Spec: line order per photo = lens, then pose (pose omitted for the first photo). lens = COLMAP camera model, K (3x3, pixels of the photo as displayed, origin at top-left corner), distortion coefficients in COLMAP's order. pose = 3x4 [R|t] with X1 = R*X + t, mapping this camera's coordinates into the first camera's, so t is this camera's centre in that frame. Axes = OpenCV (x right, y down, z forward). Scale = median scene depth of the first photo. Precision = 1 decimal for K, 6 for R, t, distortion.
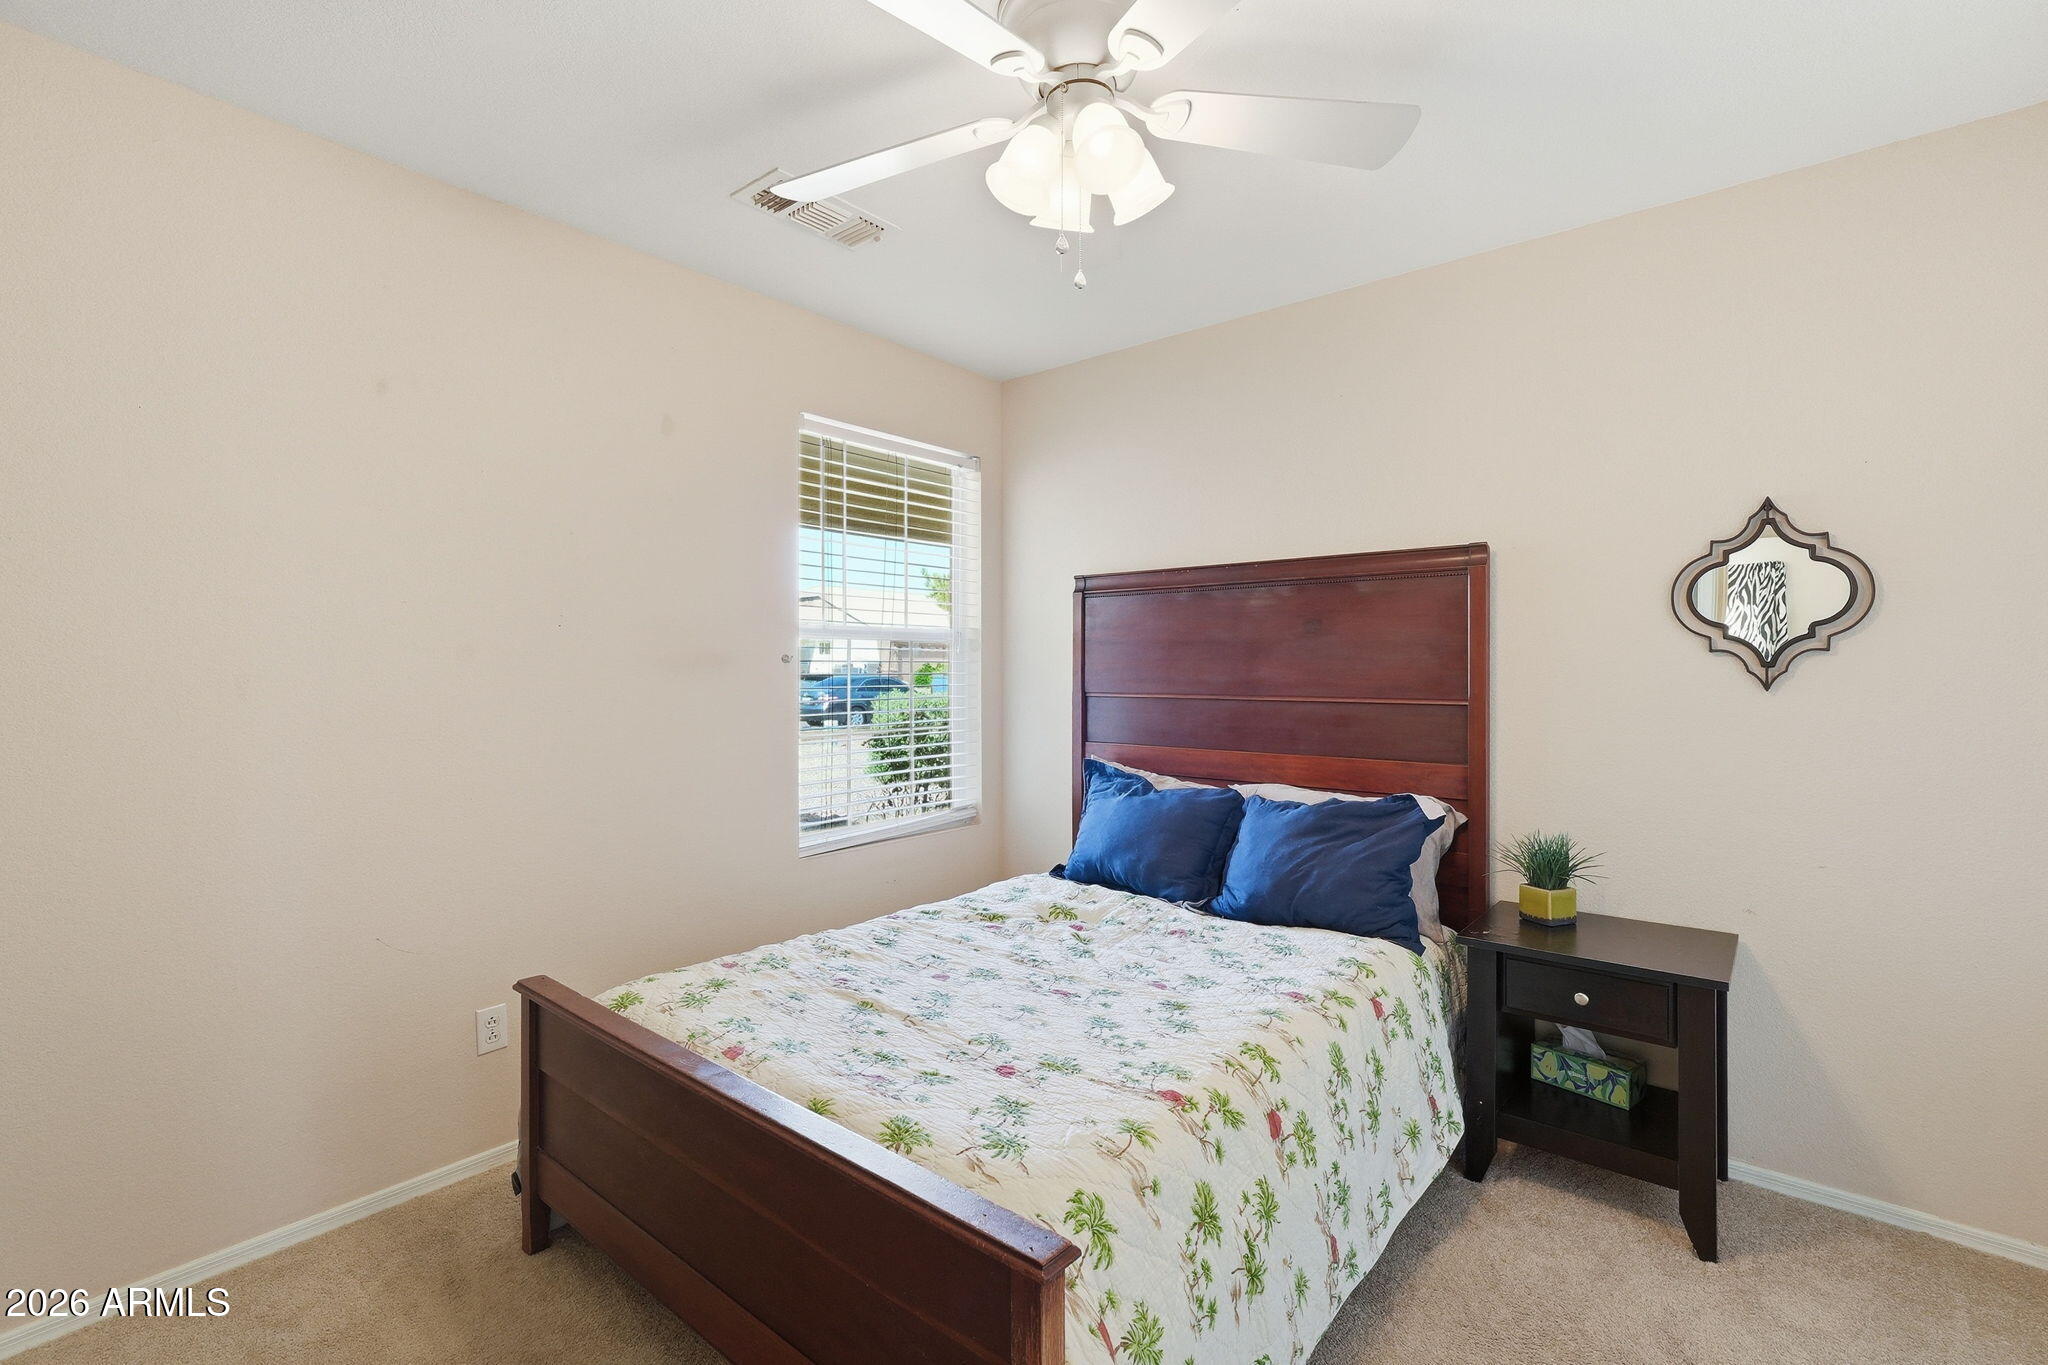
lens RADIAL K [[913.9, 0, 1022.0], [0, 913.9, 676.3], [0, 0, 1]] dist [-0.010824, 0.004311]
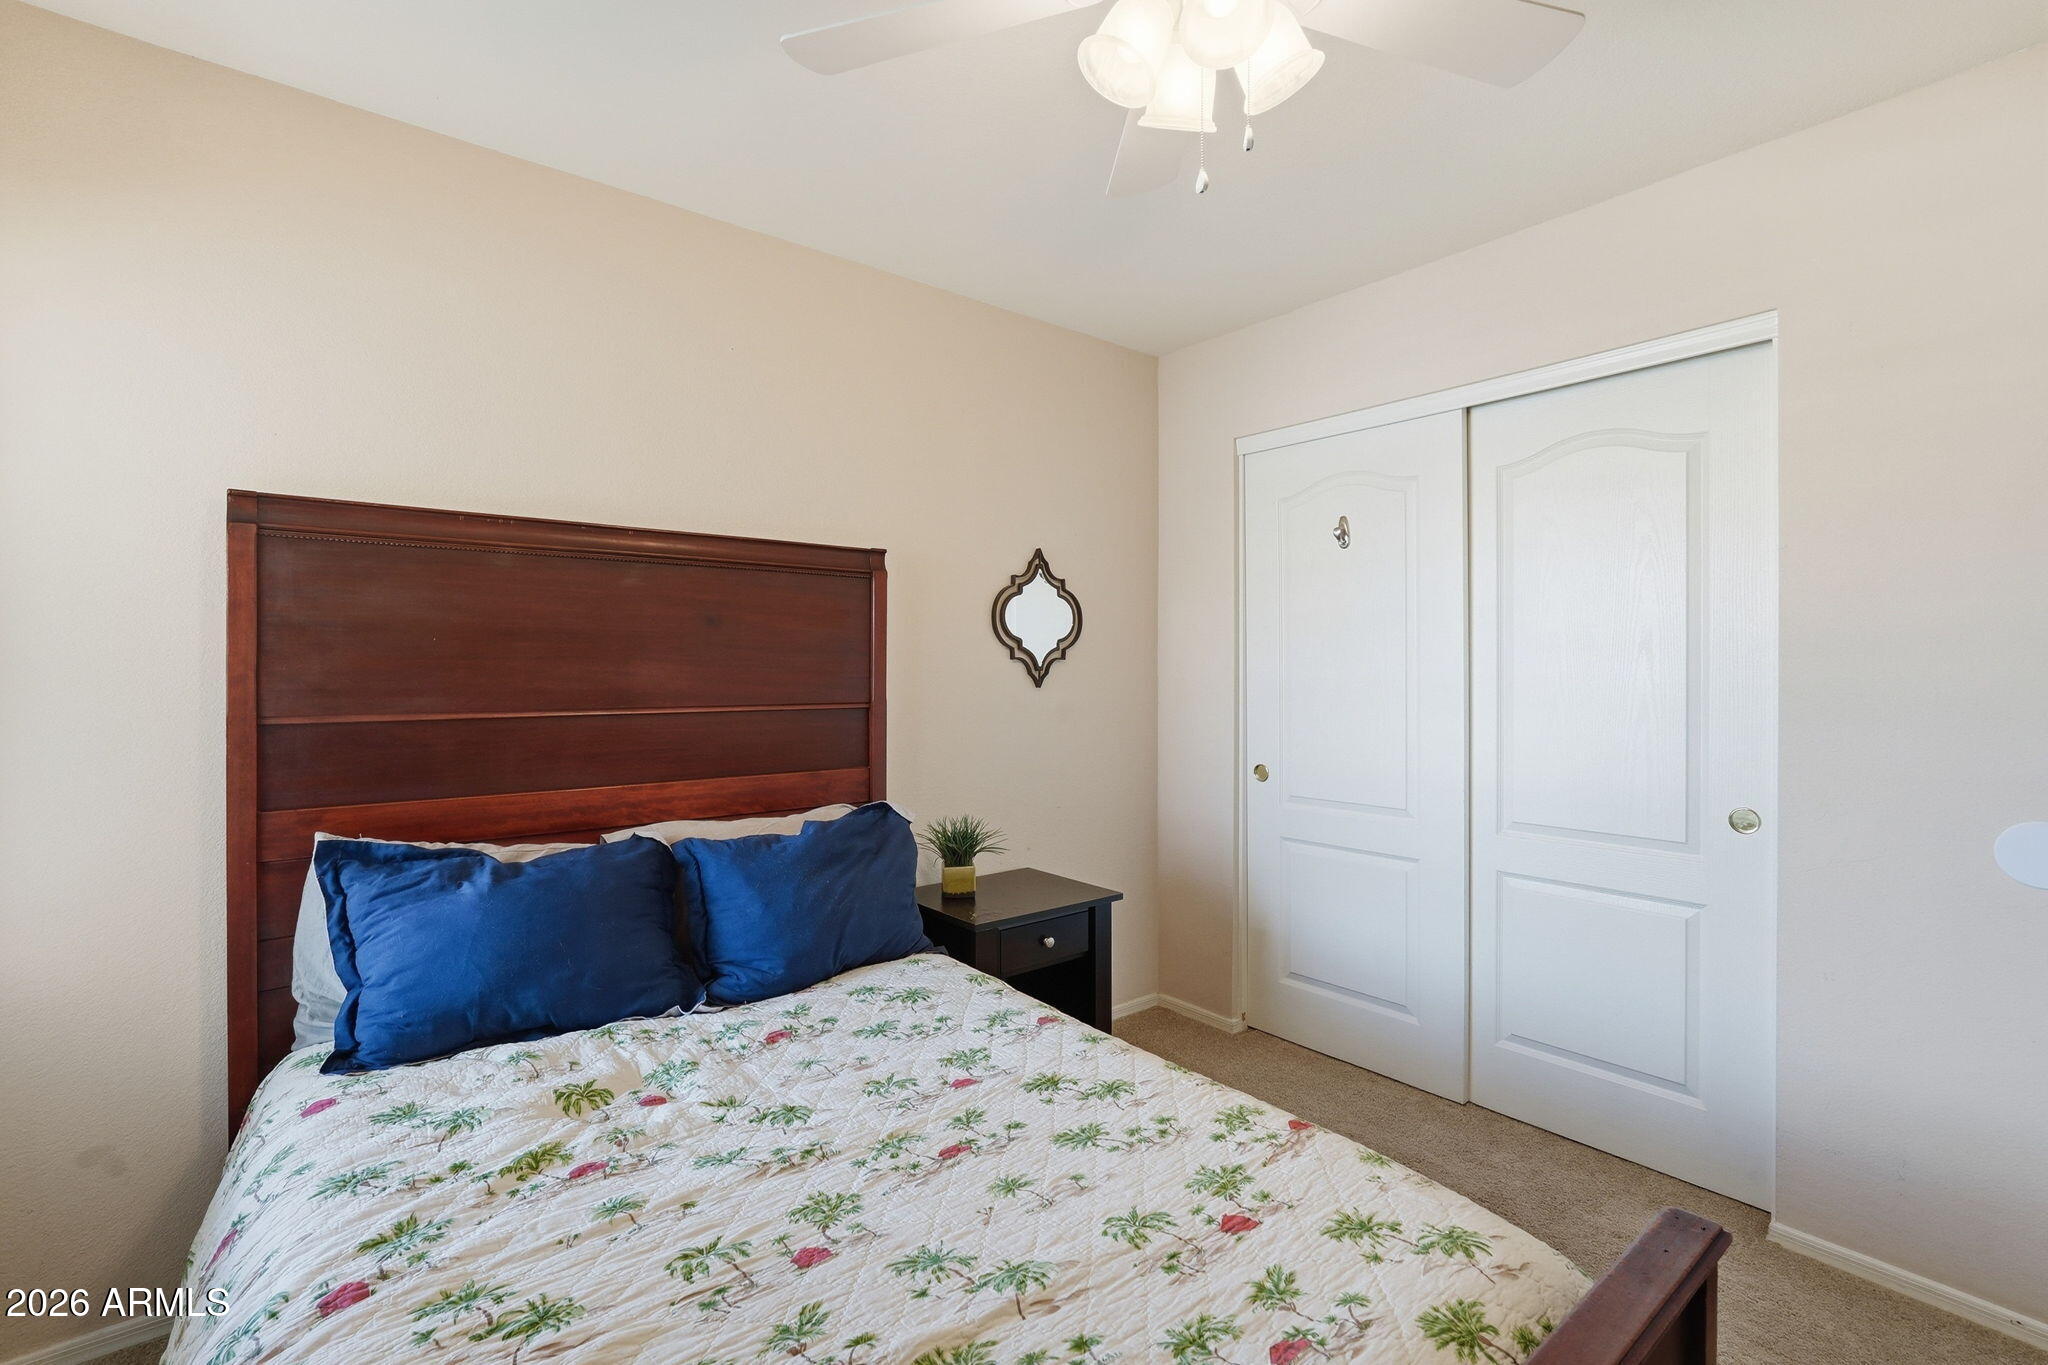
lens RADIAL K [[913.9, 0, 1019.3], [0, 913.9, 672.1], [0, 0, 1]] dist [-0.010824, 0.004311]
pose [[0.199071, -0.003303, 0.979979, -0.559084], [0.007085, 0.999973, 0.001931, -0.010379], [-0.979959, 0.006559, 0.199089, 0.744373]]
